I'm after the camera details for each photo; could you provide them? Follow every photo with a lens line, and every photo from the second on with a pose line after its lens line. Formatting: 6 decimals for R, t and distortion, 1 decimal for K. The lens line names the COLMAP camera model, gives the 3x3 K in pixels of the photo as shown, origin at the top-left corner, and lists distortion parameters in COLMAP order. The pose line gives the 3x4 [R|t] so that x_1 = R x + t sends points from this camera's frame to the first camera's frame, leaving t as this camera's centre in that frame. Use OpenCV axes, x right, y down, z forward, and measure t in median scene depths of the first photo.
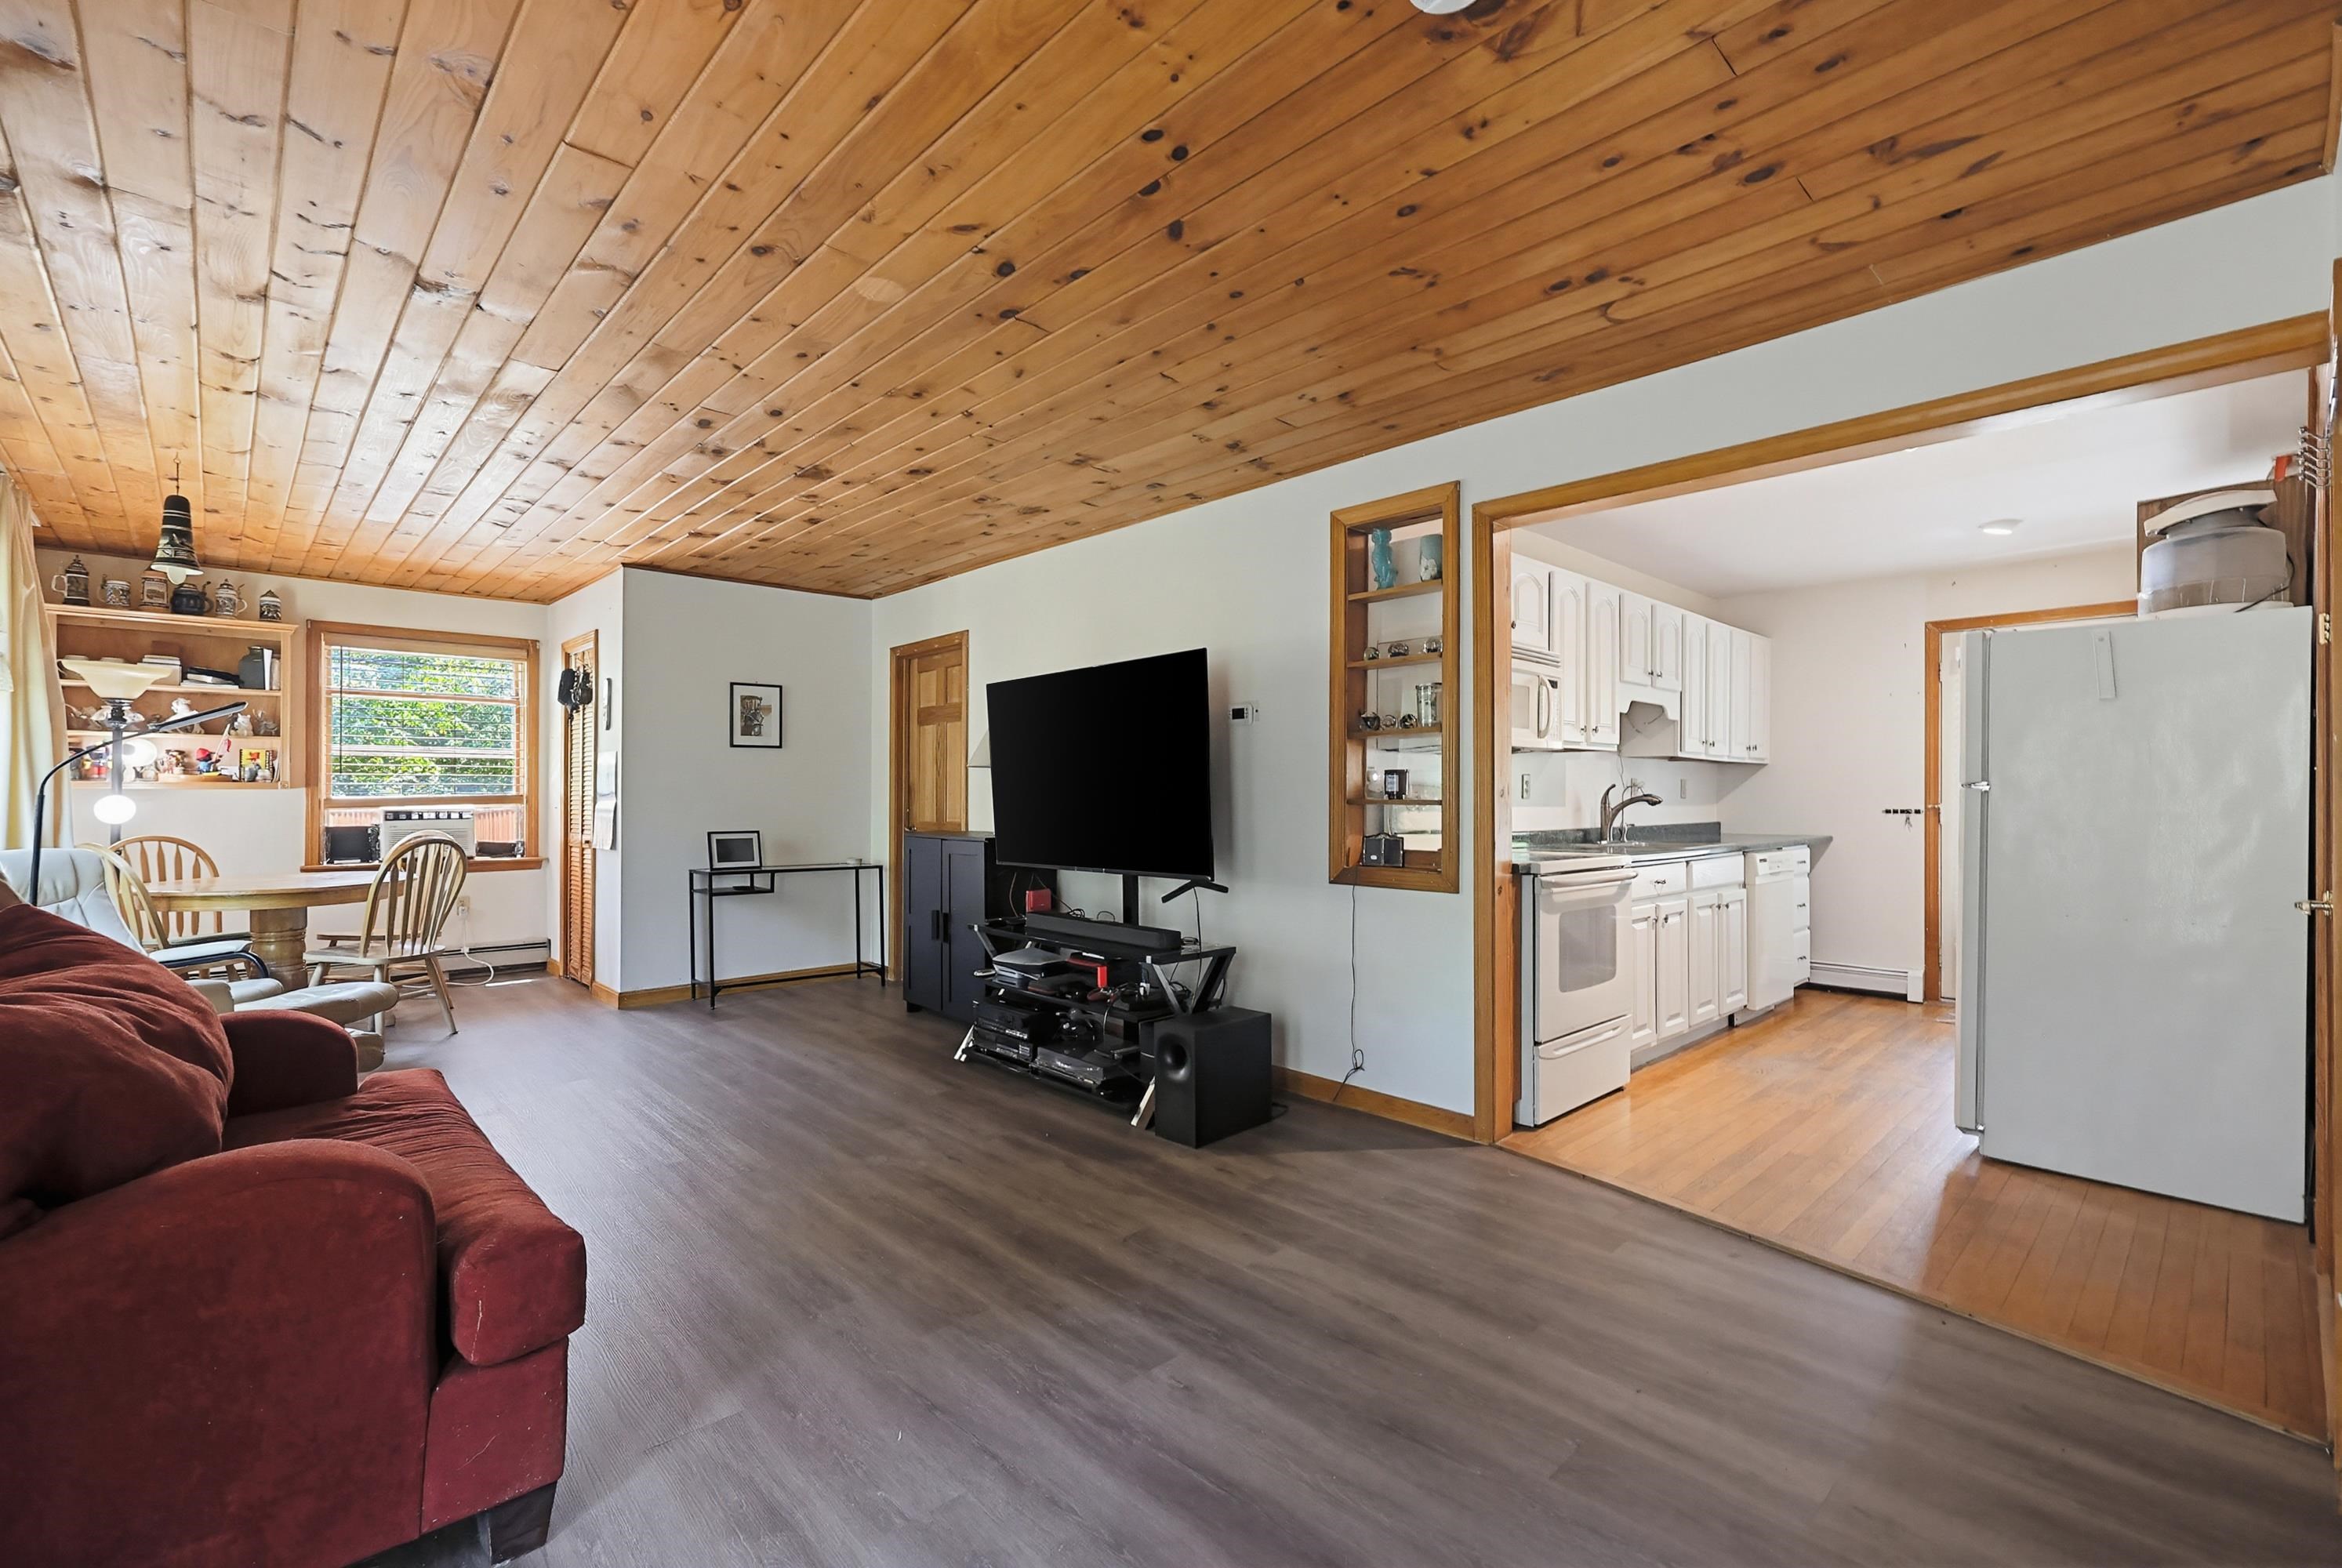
lens RADIAL K [[1016.2, 0, 1165.4], [0, 1016.2, 788.0], [0, 0, 1]] dist [-0.001008, 0.000394]
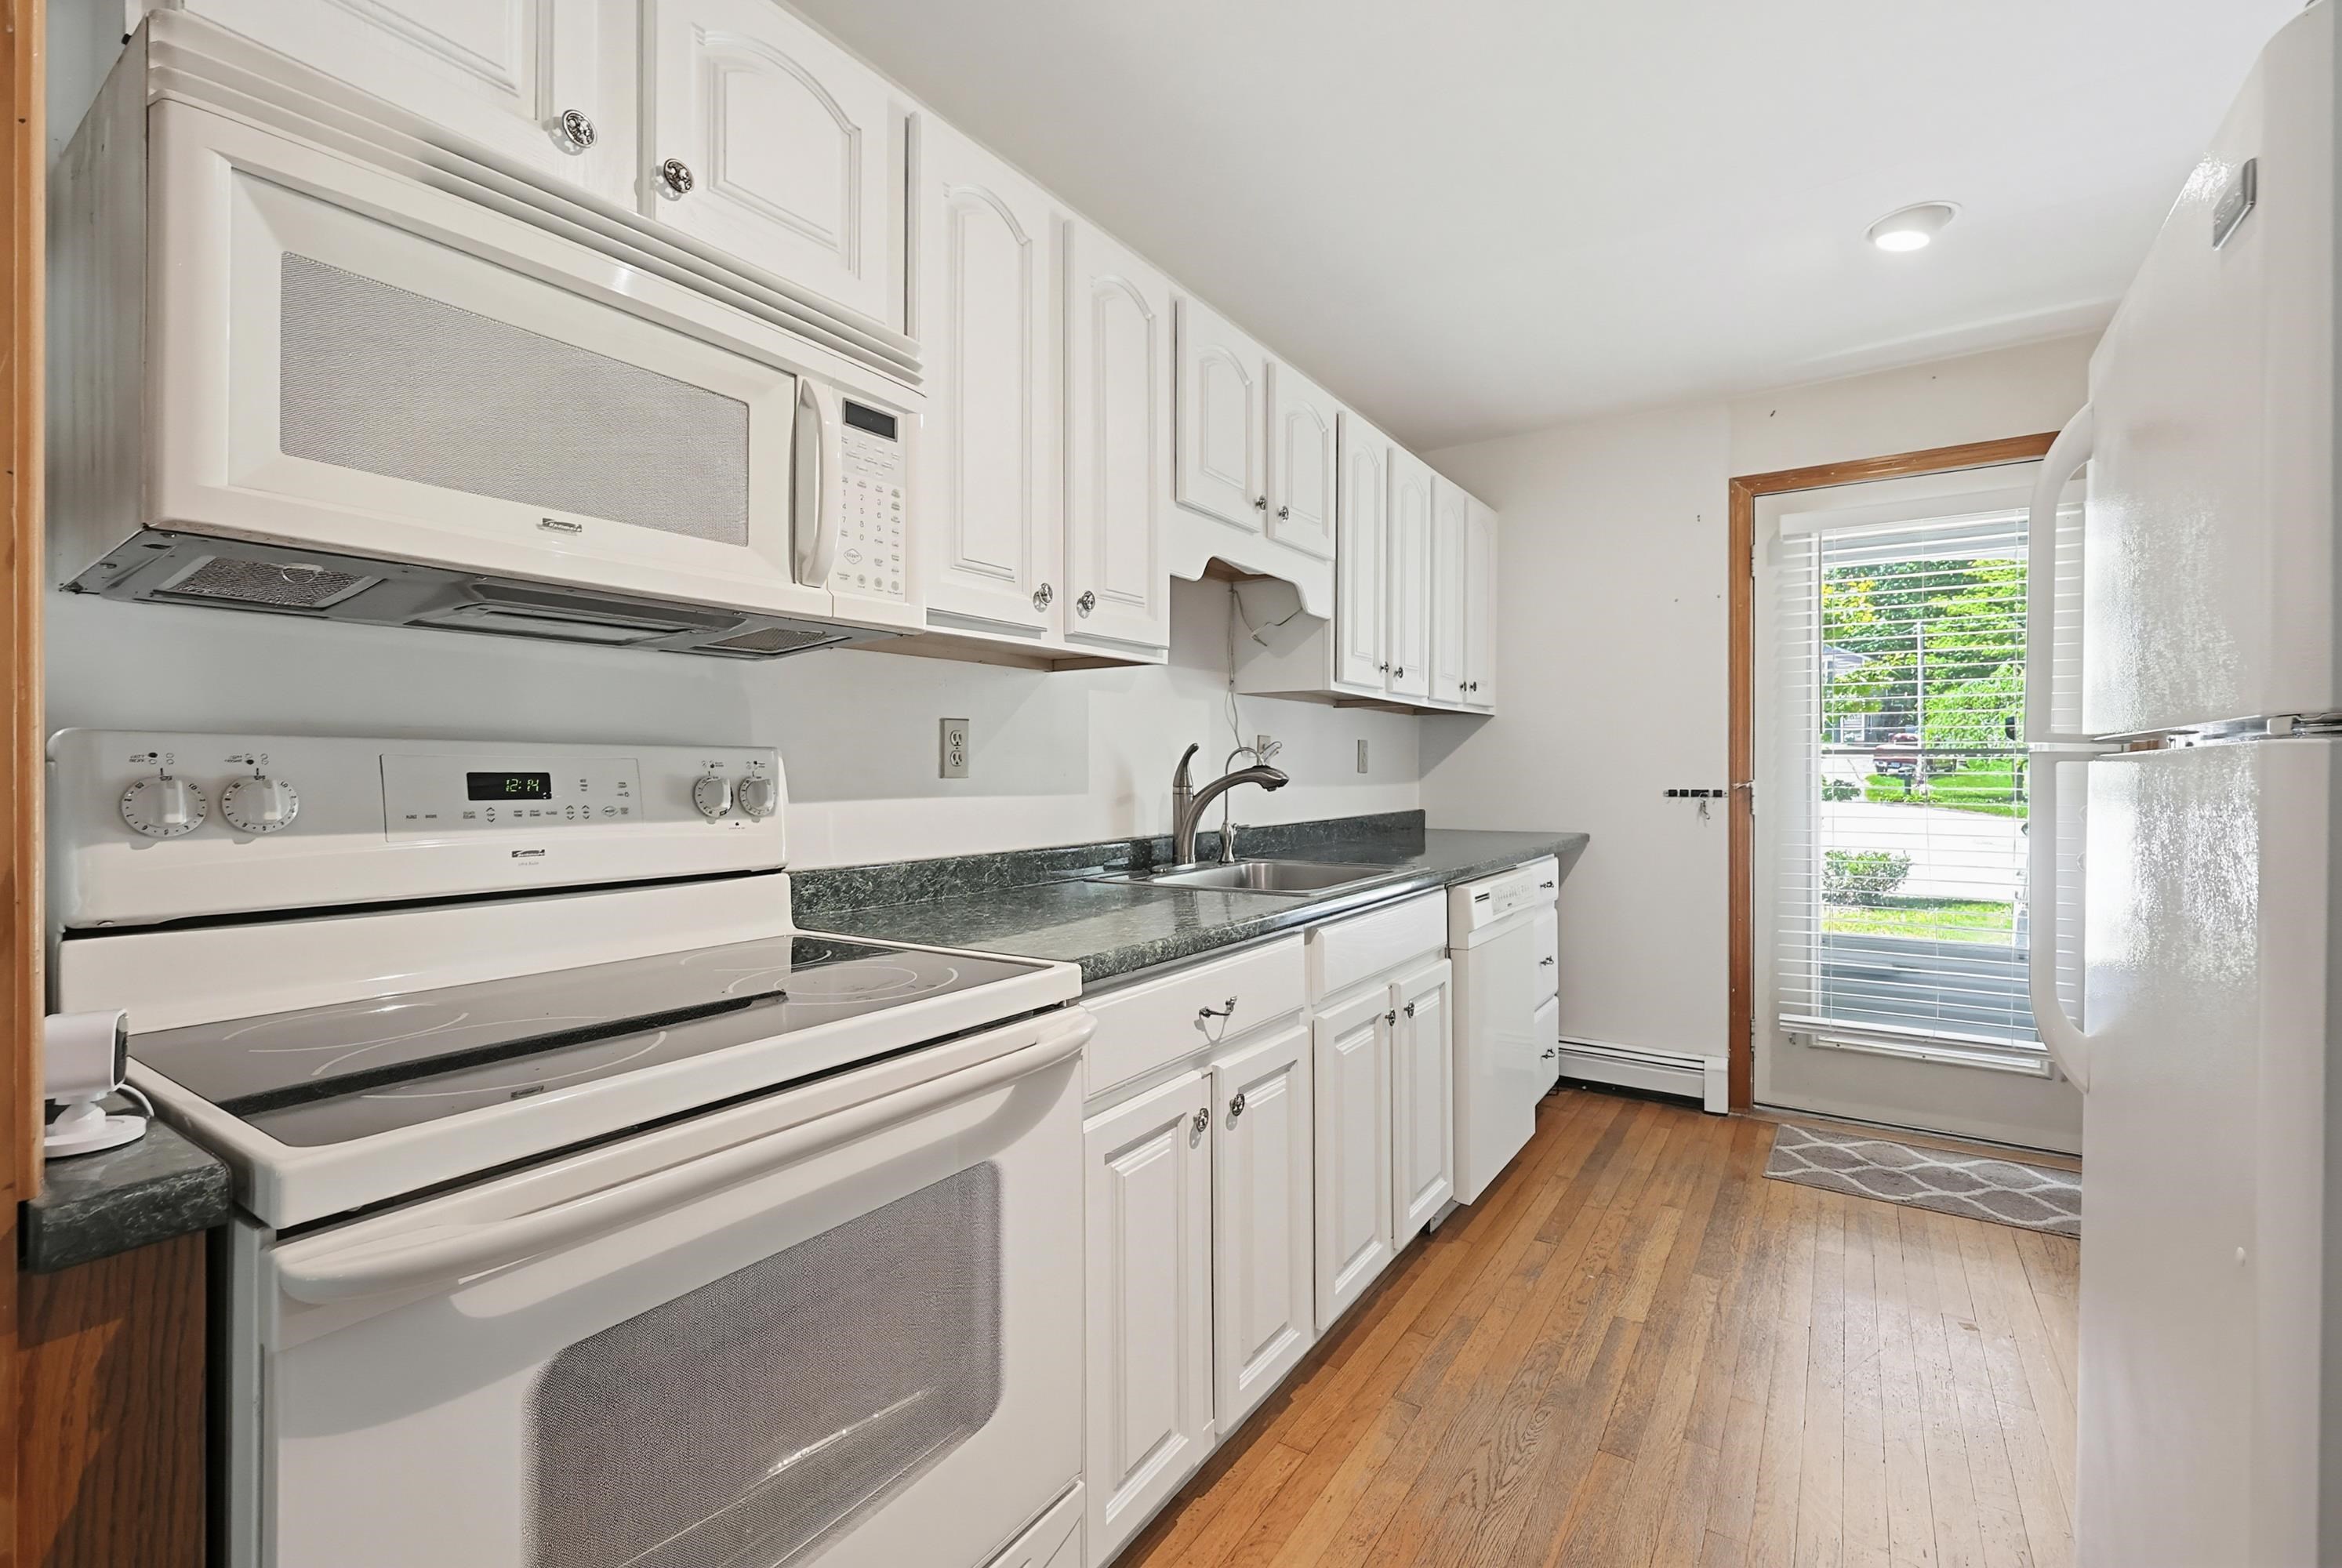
lens RADIAL K [[1016.2, 0, 1165.9], [0, 1016.2, 746.6], [0, 0, 1]] dist [-0.001008, 0.000394]
pose [[0.975735, 0.003690, 0.218923, 0.311272], [-0.001756, 0.999958, -0.009030, 0.001439], [-0.218947, 0.008427, 0.975700, 0.520178]]
